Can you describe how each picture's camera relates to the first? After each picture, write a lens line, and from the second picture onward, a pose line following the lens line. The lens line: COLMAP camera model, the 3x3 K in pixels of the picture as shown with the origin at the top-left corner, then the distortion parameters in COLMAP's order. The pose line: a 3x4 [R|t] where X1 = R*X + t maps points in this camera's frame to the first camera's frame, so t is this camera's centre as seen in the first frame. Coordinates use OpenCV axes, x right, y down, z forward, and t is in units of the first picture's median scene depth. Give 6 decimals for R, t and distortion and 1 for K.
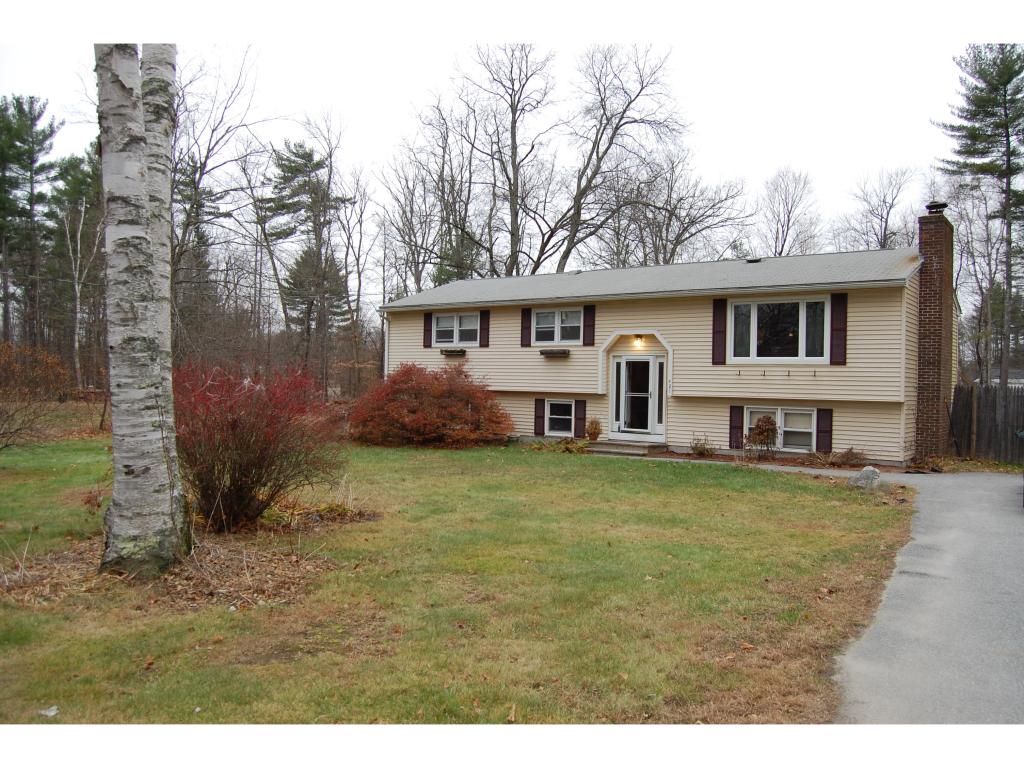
lens RADIAL K [[798.0, 0, 514.0], [0, 798.0, 384.6], [0, 0, 1]] dist [-0.060216, -0.008378]
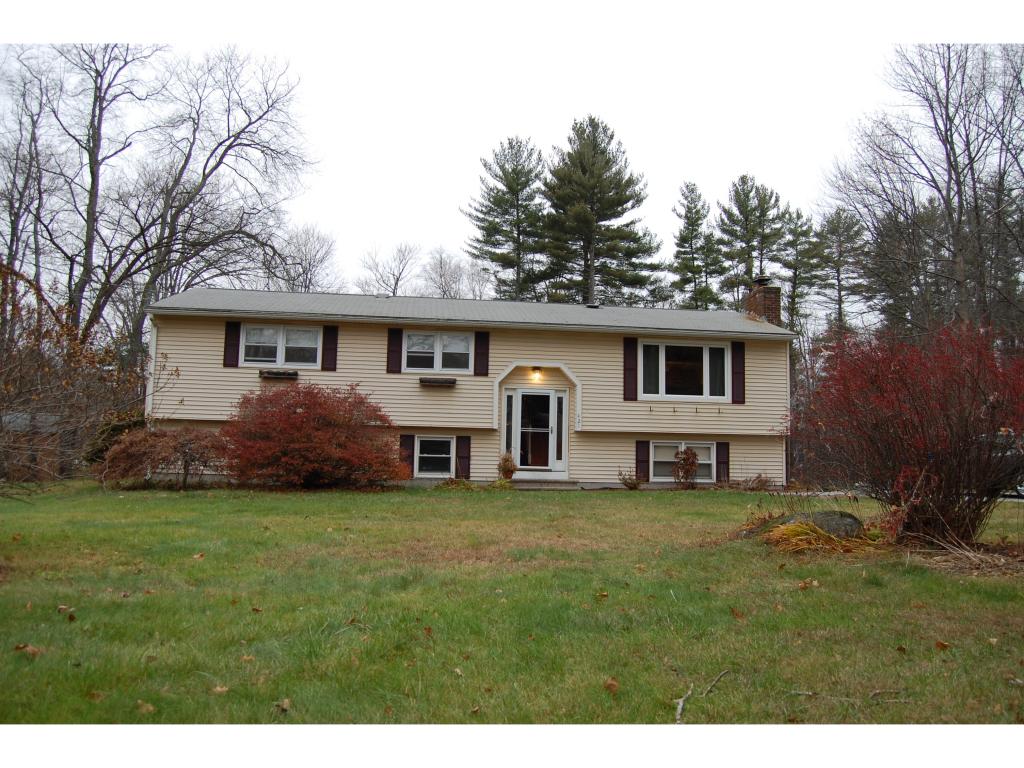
lens RADIAL K [[798.0, 0, 512.7], [0, 798.0, 383.1], [0, 0, 1]] dist [-0.060216, -0.008378]
pose [[0.717290, 0.062843, 0.693935, -0.533263], [-0.004433, 0.996316, -0.085644, 0.038814], [-0.696760, 0.058355, 0.714926, 0.341384]]
